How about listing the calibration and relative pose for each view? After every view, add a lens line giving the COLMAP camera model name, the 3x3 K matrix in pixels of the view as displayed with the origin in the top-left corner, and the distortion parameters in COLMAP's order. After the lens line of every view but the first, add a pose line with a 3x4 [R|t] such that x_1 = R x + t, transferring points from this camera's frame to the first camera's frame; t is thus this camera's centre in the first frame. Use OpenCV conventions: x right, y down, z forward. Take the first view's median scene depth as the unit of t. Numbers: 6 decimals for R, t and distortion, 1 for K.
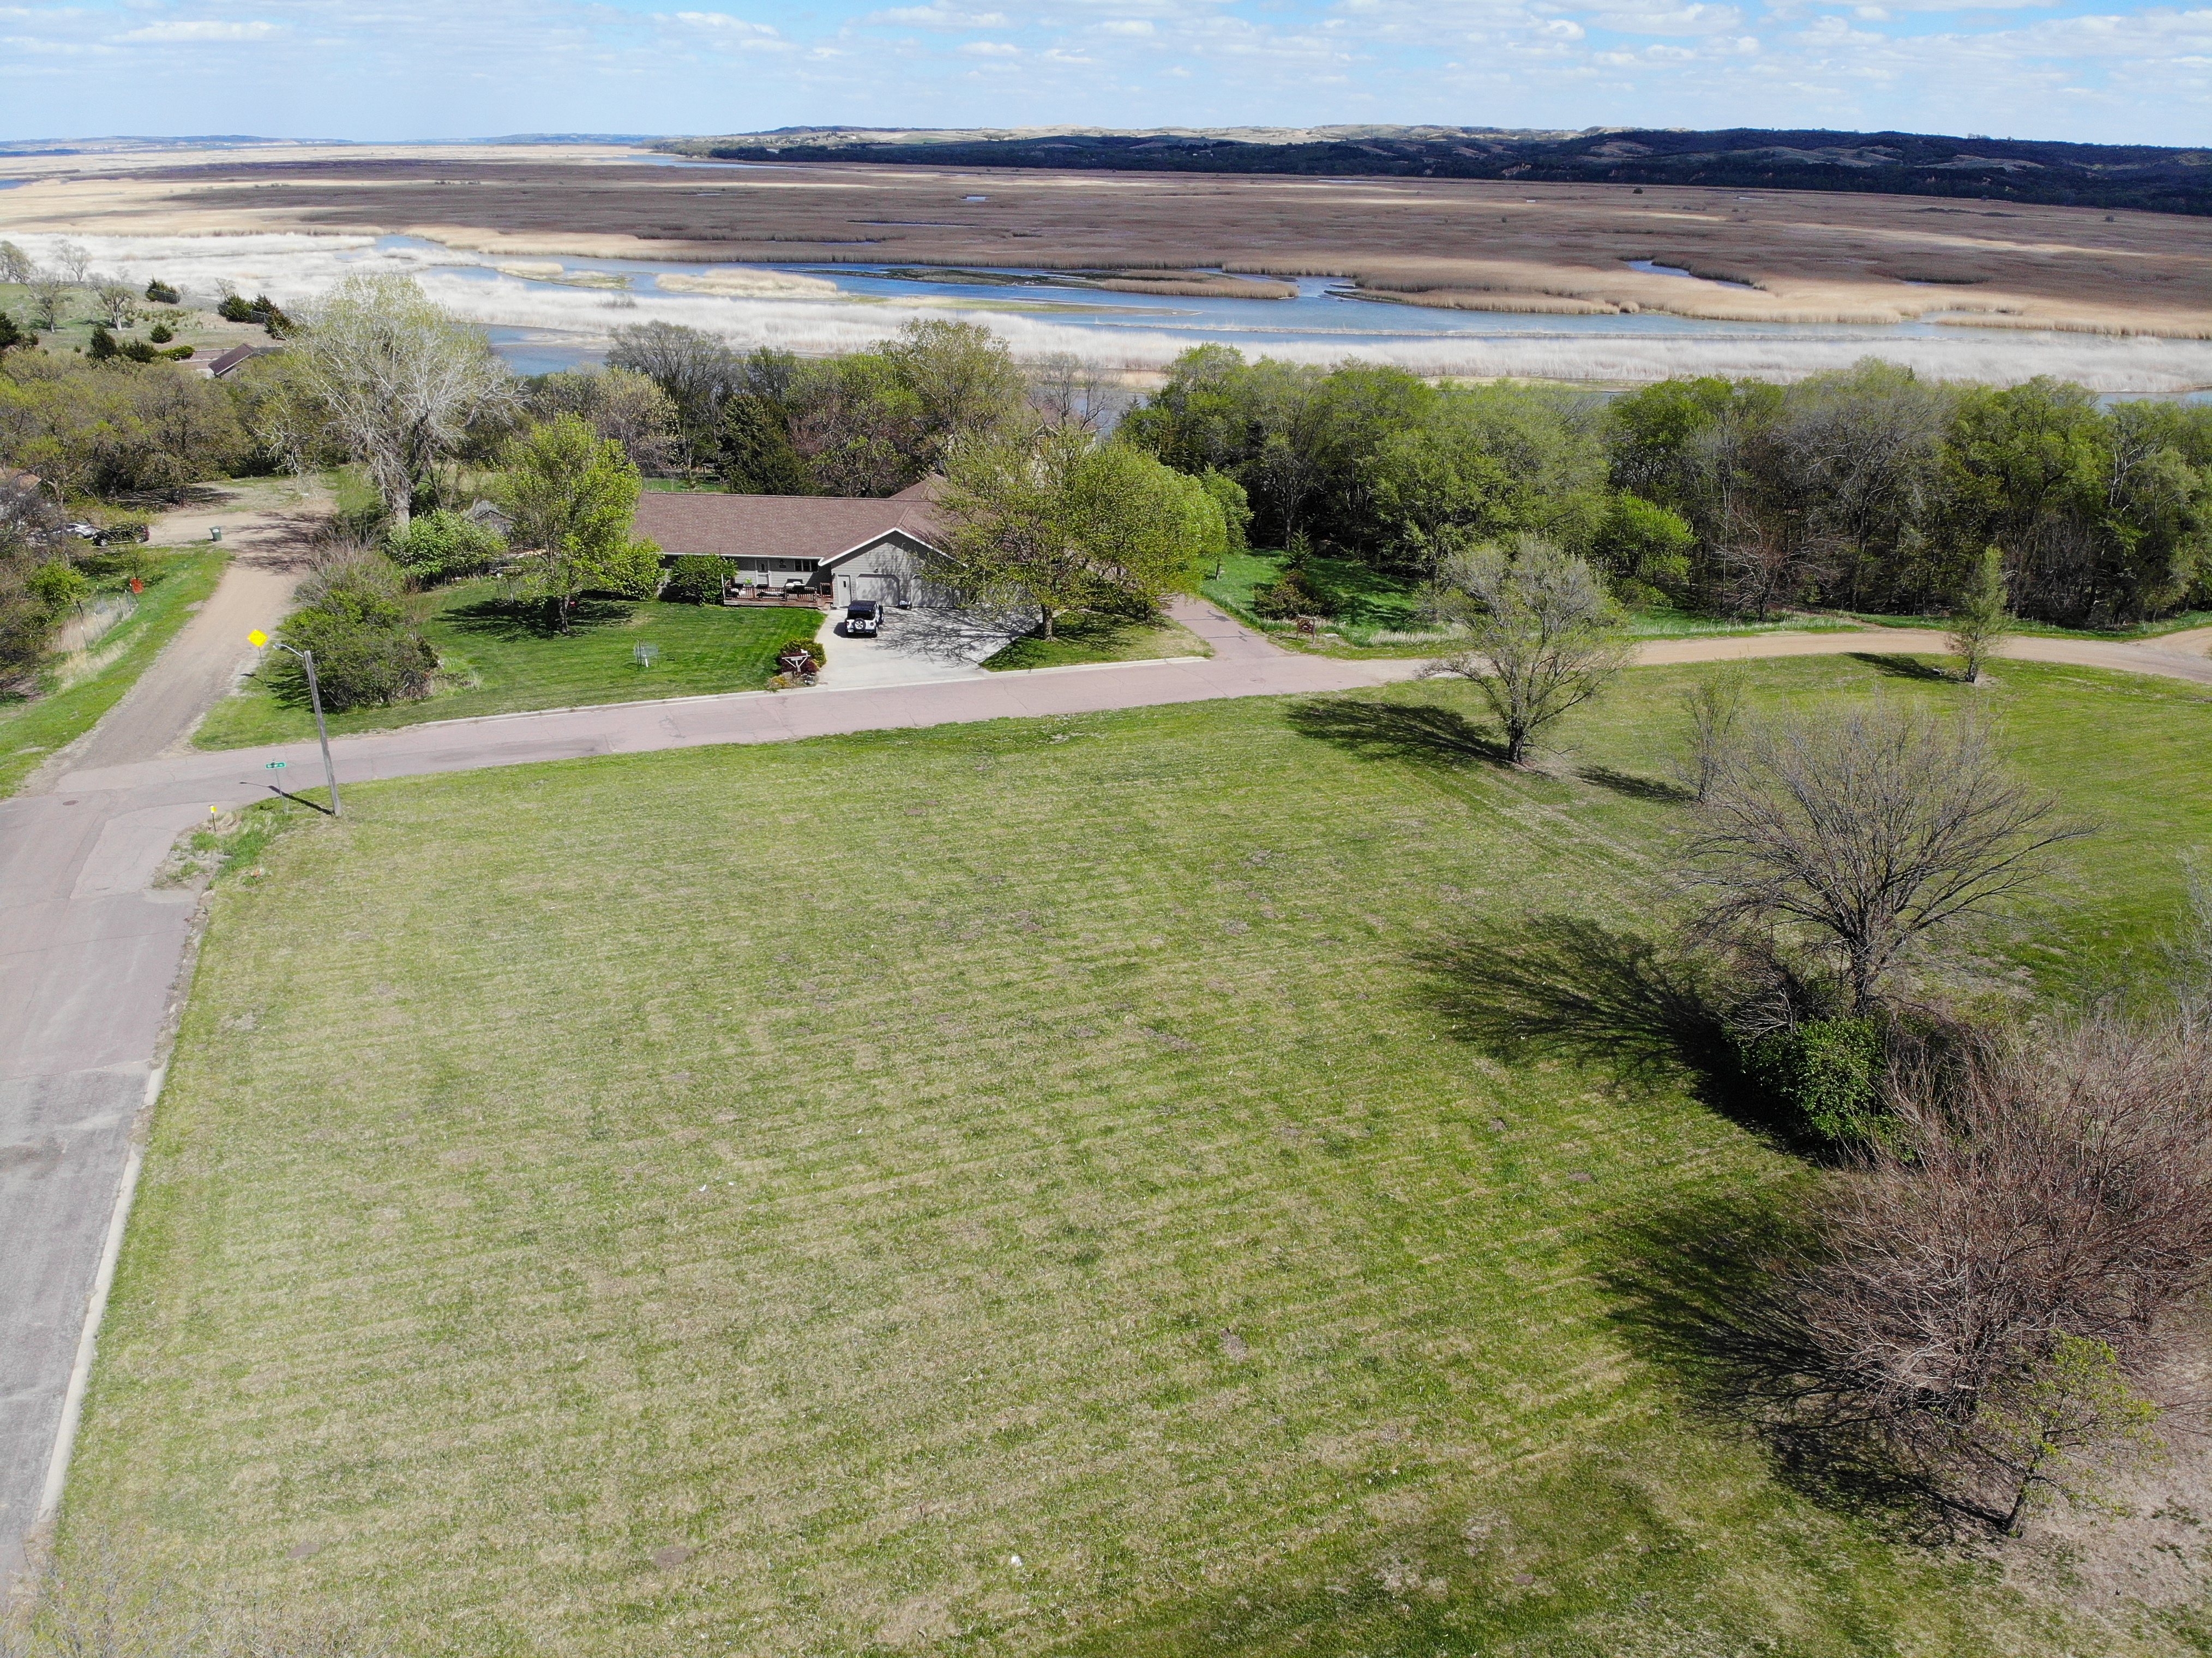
lens RADIAL K [[1610.6, 0, 1125.9], [0, 1610.6, 838.9], [0, 0, 1]] dist [0.072487, -0.162876]
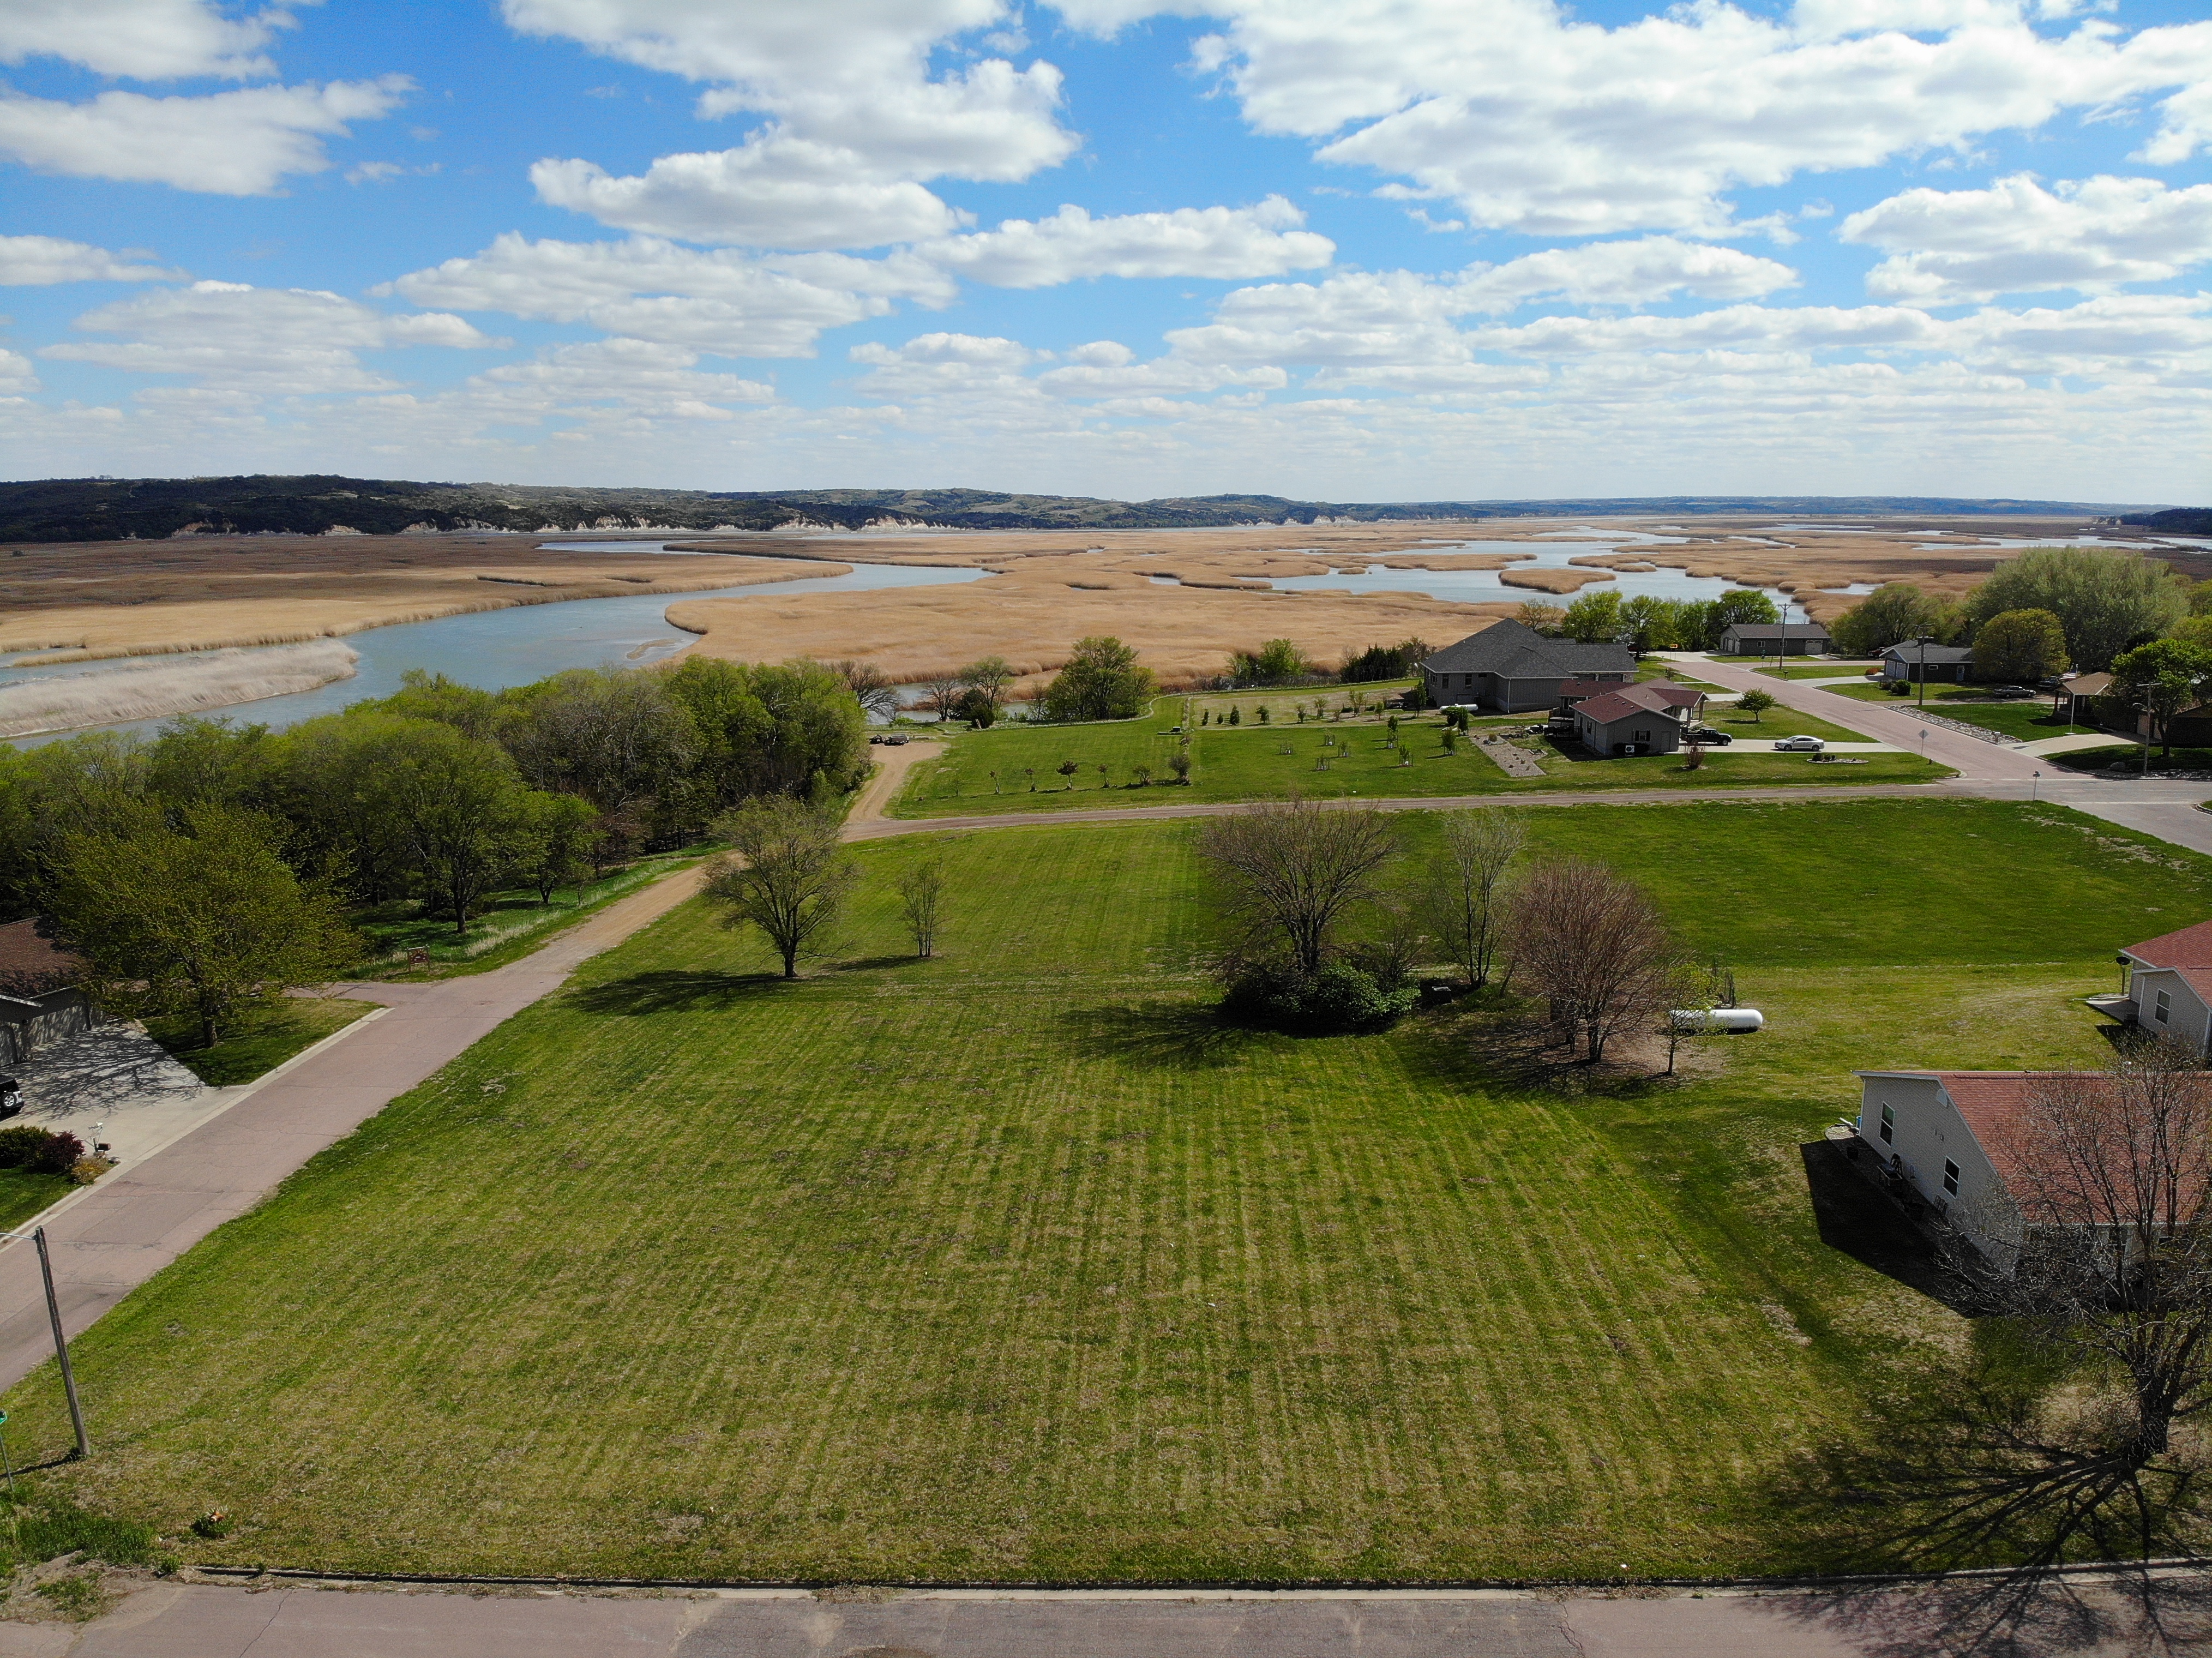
lens RADIAL K [[1610.6, 0, 1120.5], [0, 1610.6, 846.2], [0, 0, 1]] dist [0.072487, -0.162876]
pose [[0.410699, -0.204177, 0.888616, -0.433007], [0.366281, 0.929450, 0.044272, -0.062597], [-0.834963, 0.307301, 0.456511, 0.127923]]
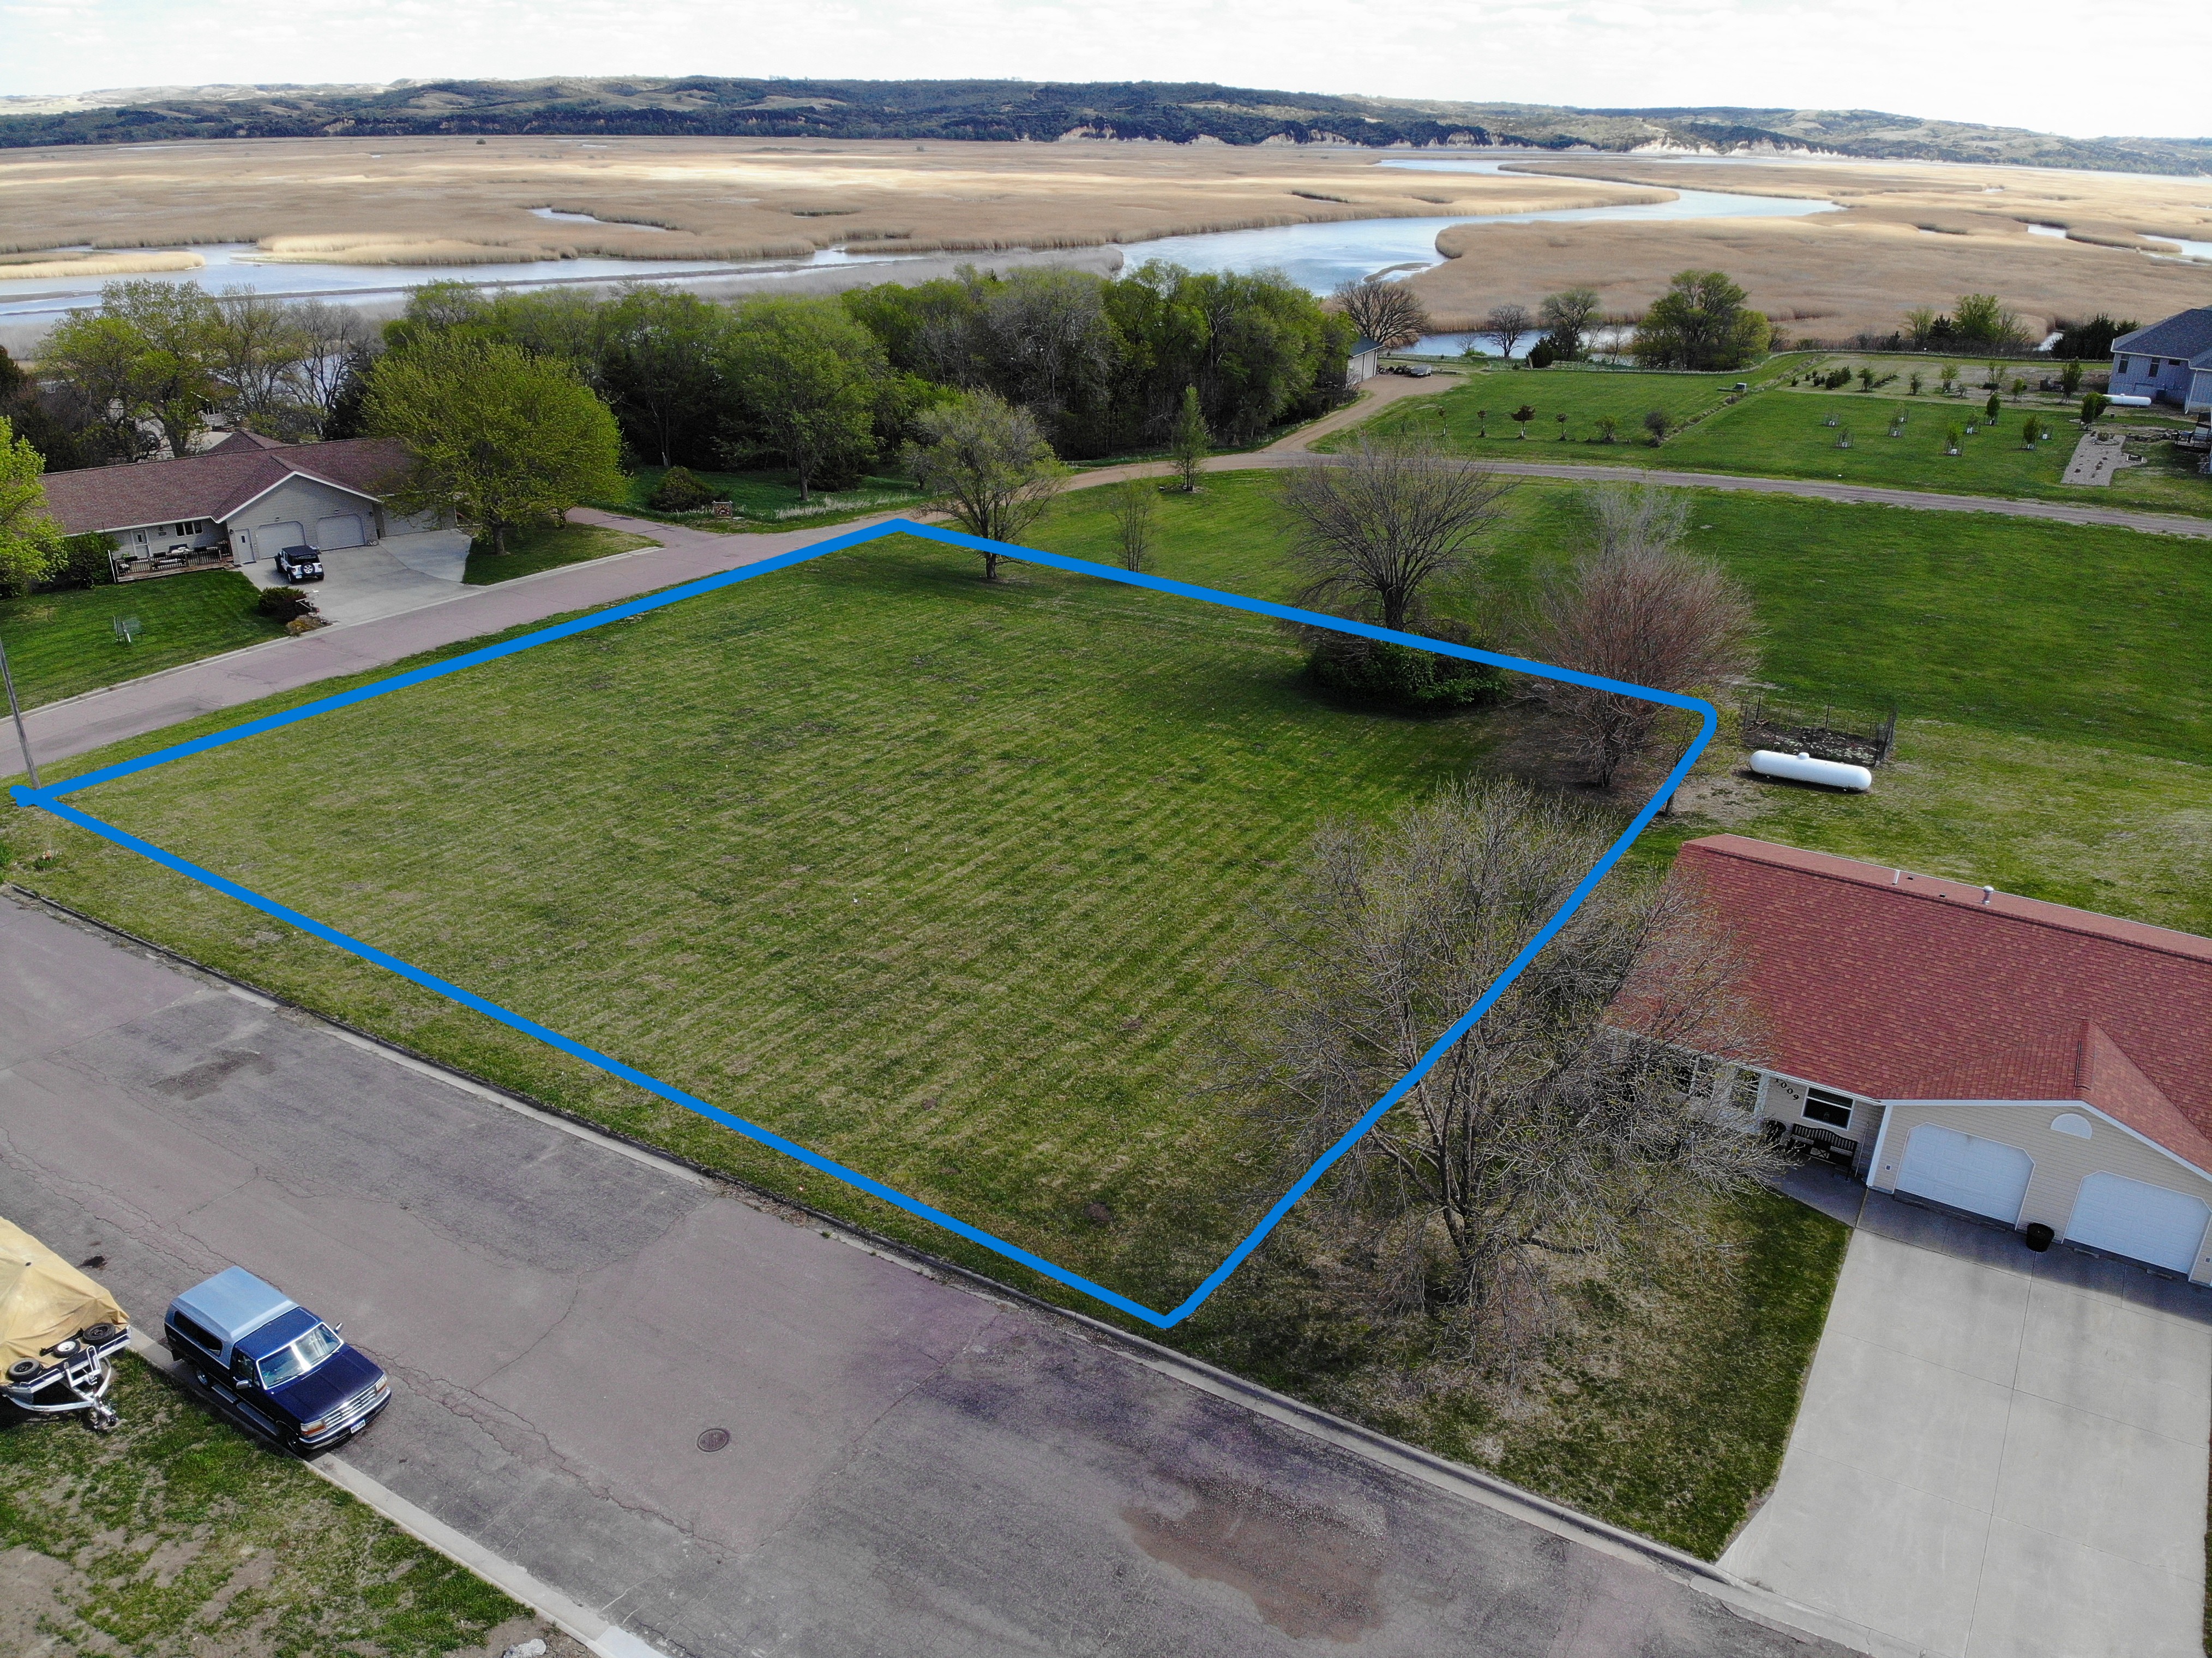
lens RADIAL K [[1610.6, 0, 1124.7], [0, 1610.6, 846.1], [0, 0, 1]] dist [0.072487, -0.162876]
pose [[0.796725, -0.250099, 0.550164, -0.255938], [0.232921, 0.967097, 0.102326, 0.031054], [-0.557654, 0.046619, 0.828763, -0.055935]]
